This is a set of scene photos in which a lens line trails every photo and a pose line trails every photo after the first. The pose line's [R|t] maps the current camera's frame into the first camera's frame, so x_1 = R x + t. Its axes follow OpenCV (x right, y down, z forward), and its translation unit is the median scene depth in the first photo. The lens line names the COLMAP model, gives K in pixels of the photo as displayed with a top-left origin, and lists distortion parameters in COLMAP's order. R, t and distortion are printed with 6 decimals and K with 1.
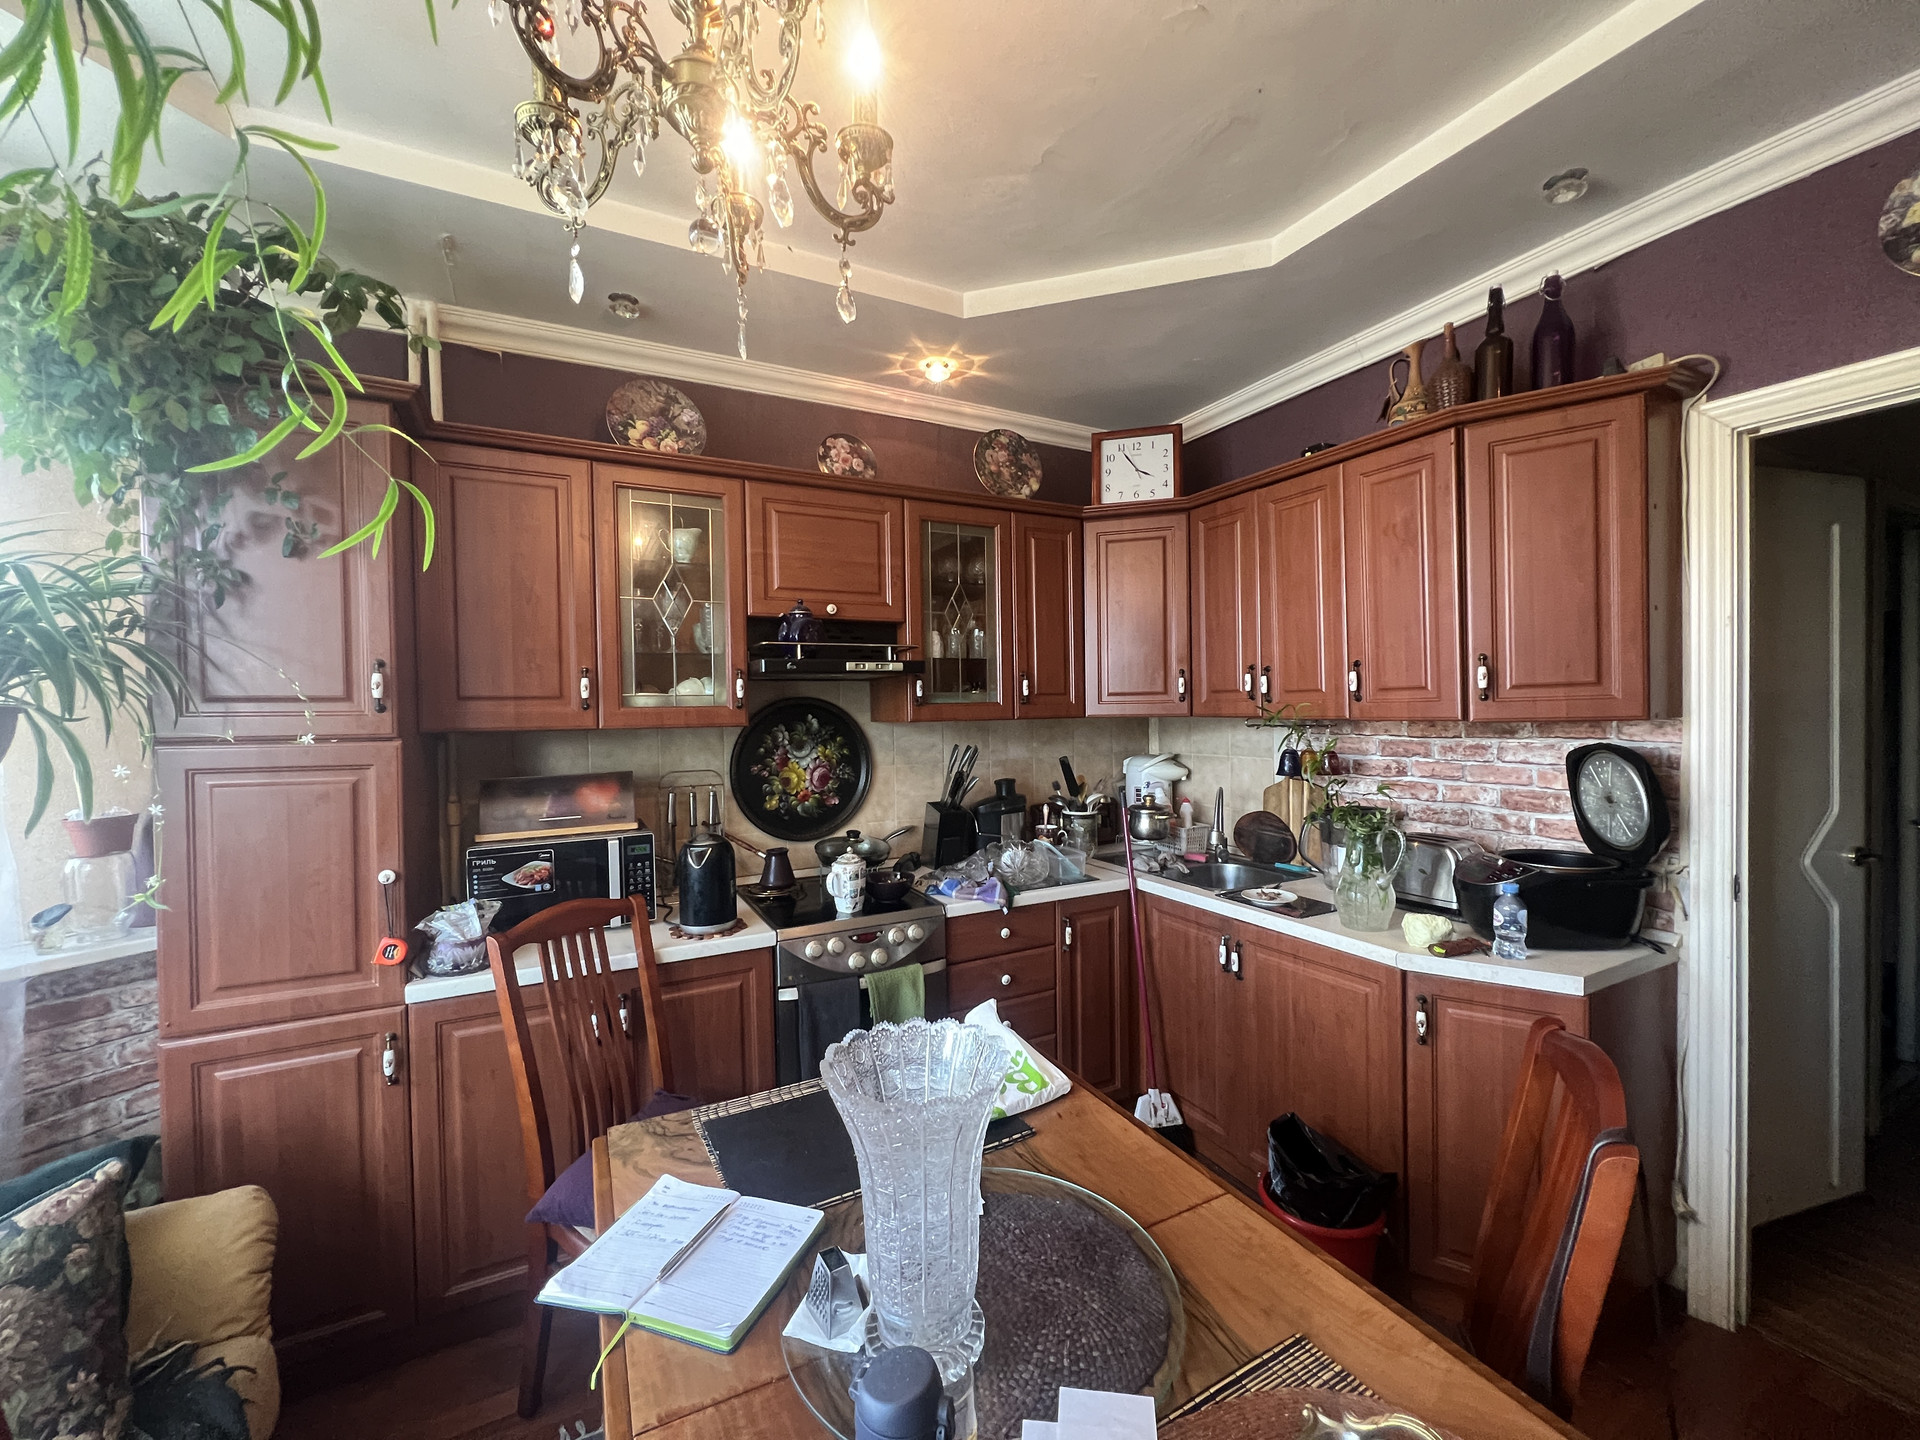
lens RADIAL K [[774.6, 0, 960.8], [0, 774.6, 720.0], [0, 0, 1]] dist [-0.000388, 0.000244]
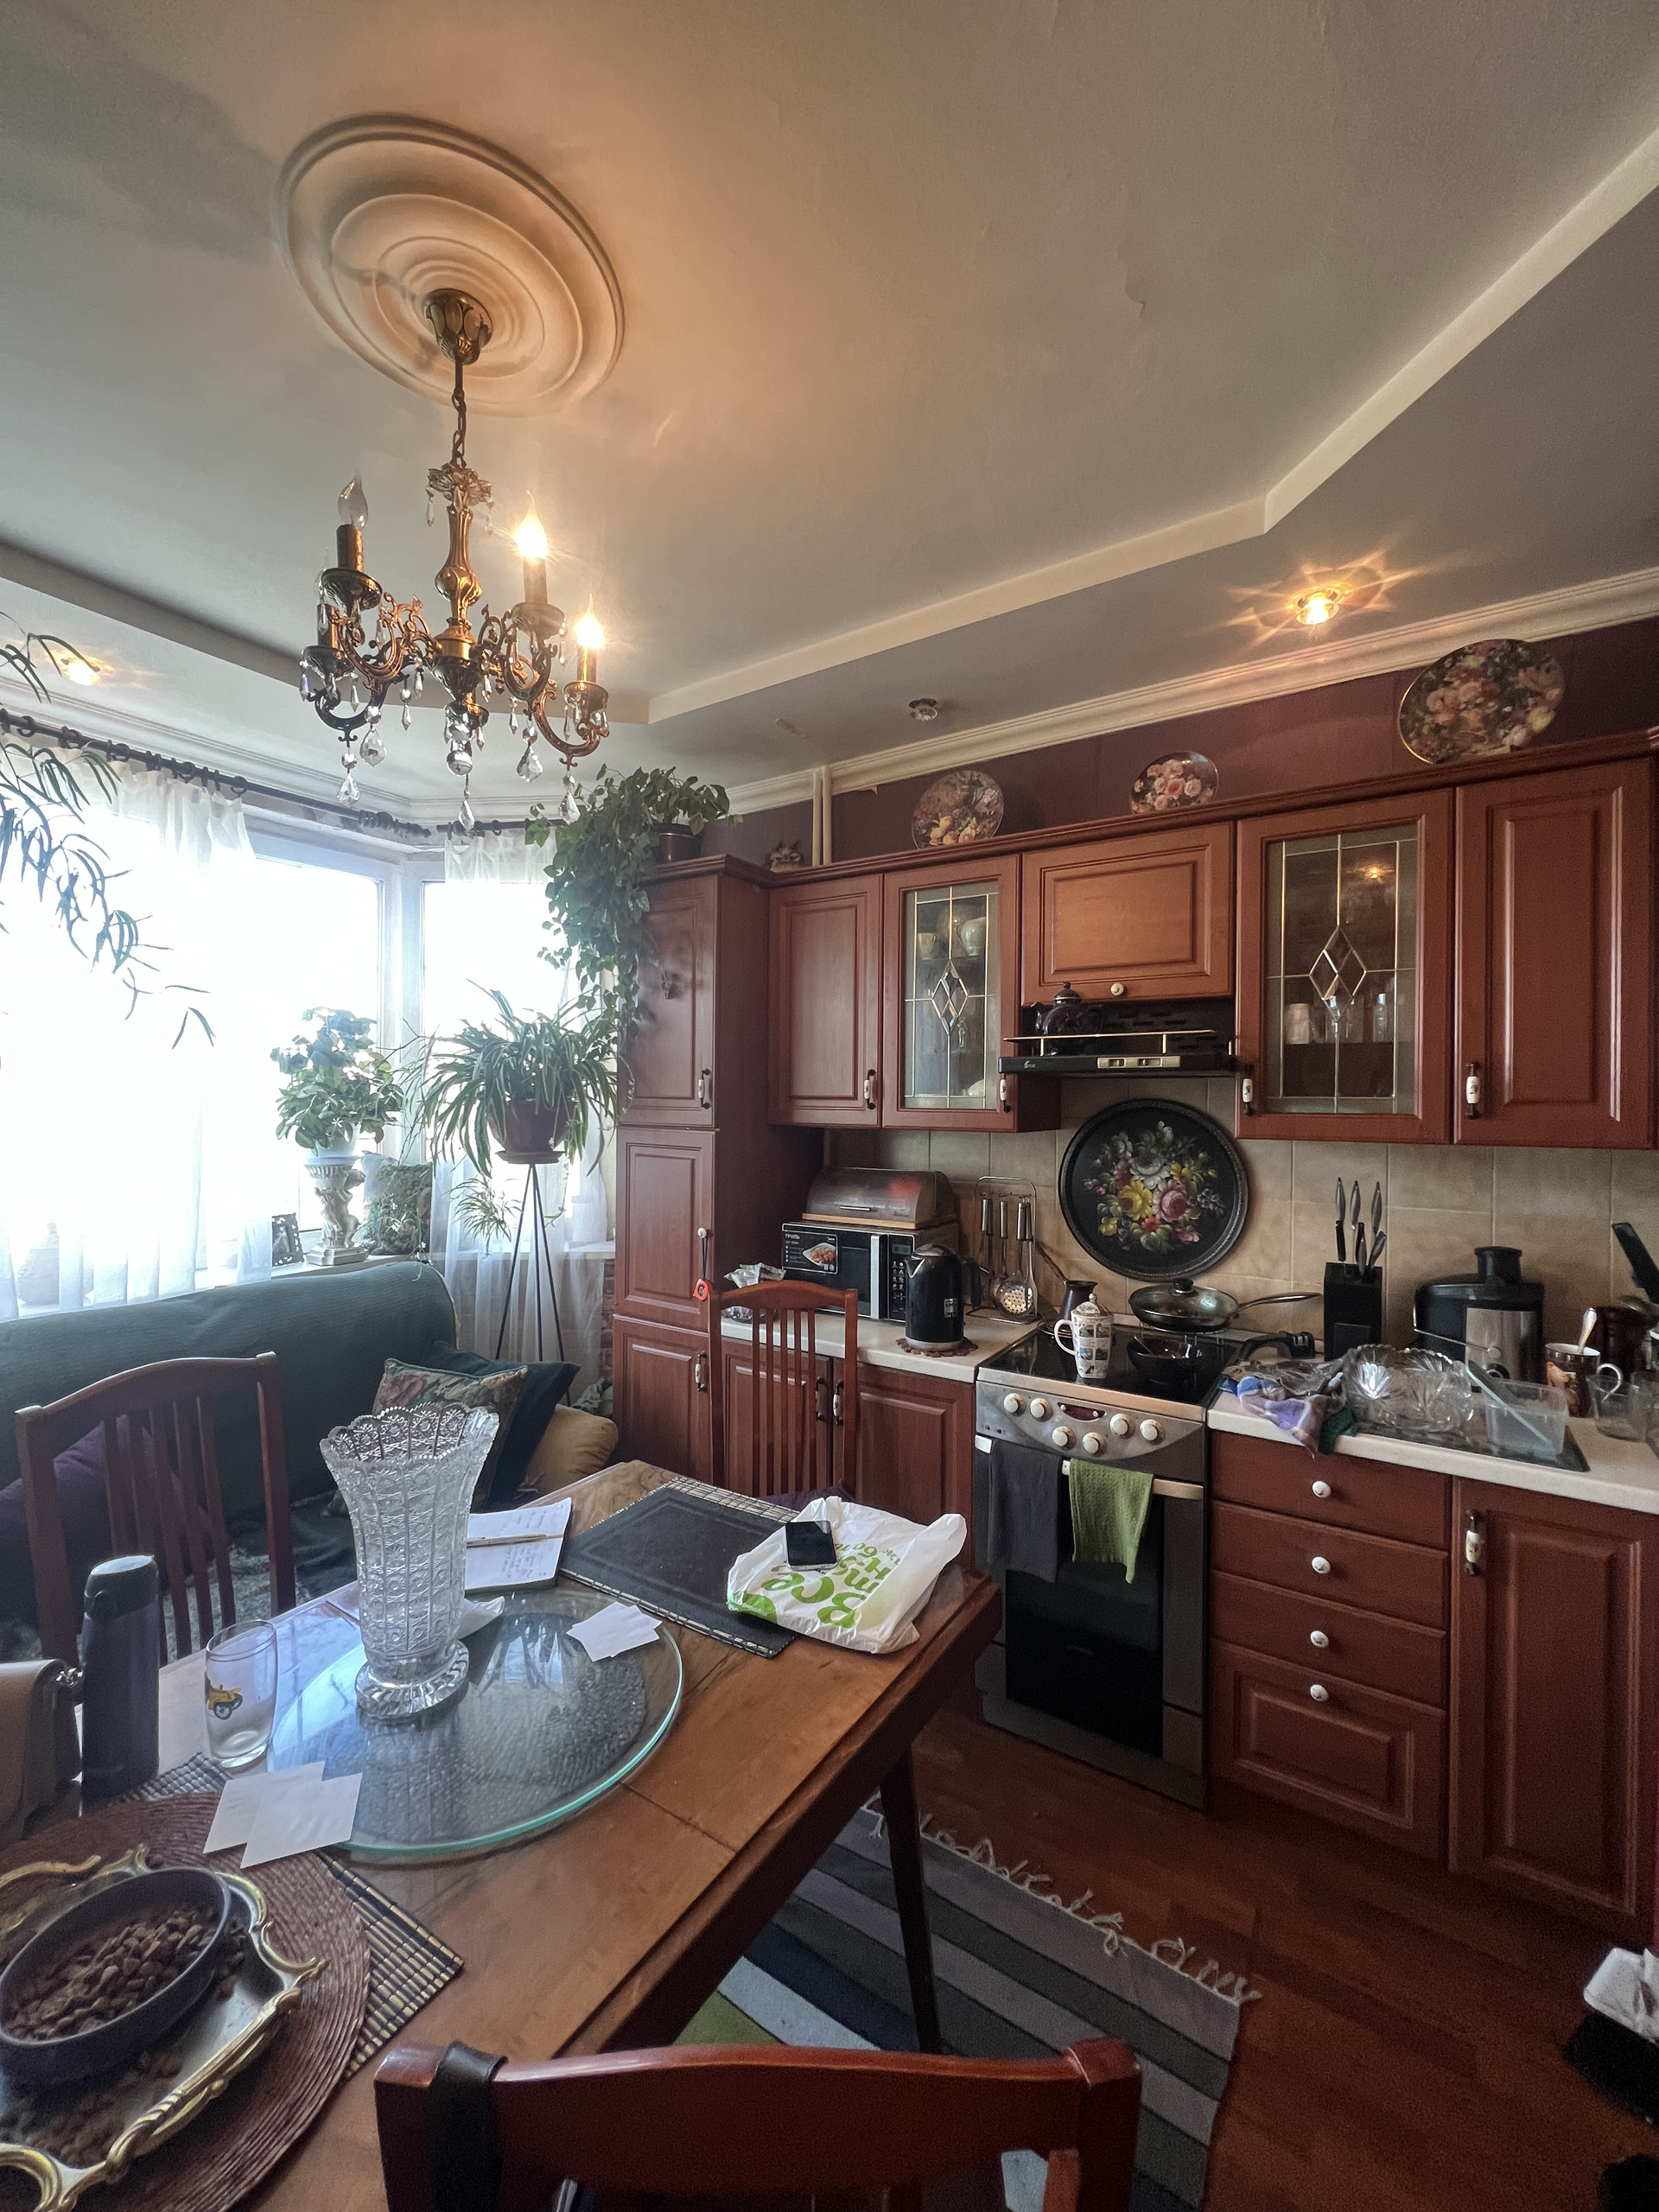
lens RADIAL K [[892.4, 0, 832.3], [0, 892.4, 1100.9], [0, 0, 1]] dist [-0.000388, 0.000244]
pose [[0.491861, 0.020030, -0.870443, 0.462871], [-0.029139, 0.999554, 0.006535, -0.026136], [0.870186, 0.022150, 0.492226, 0.294578]]
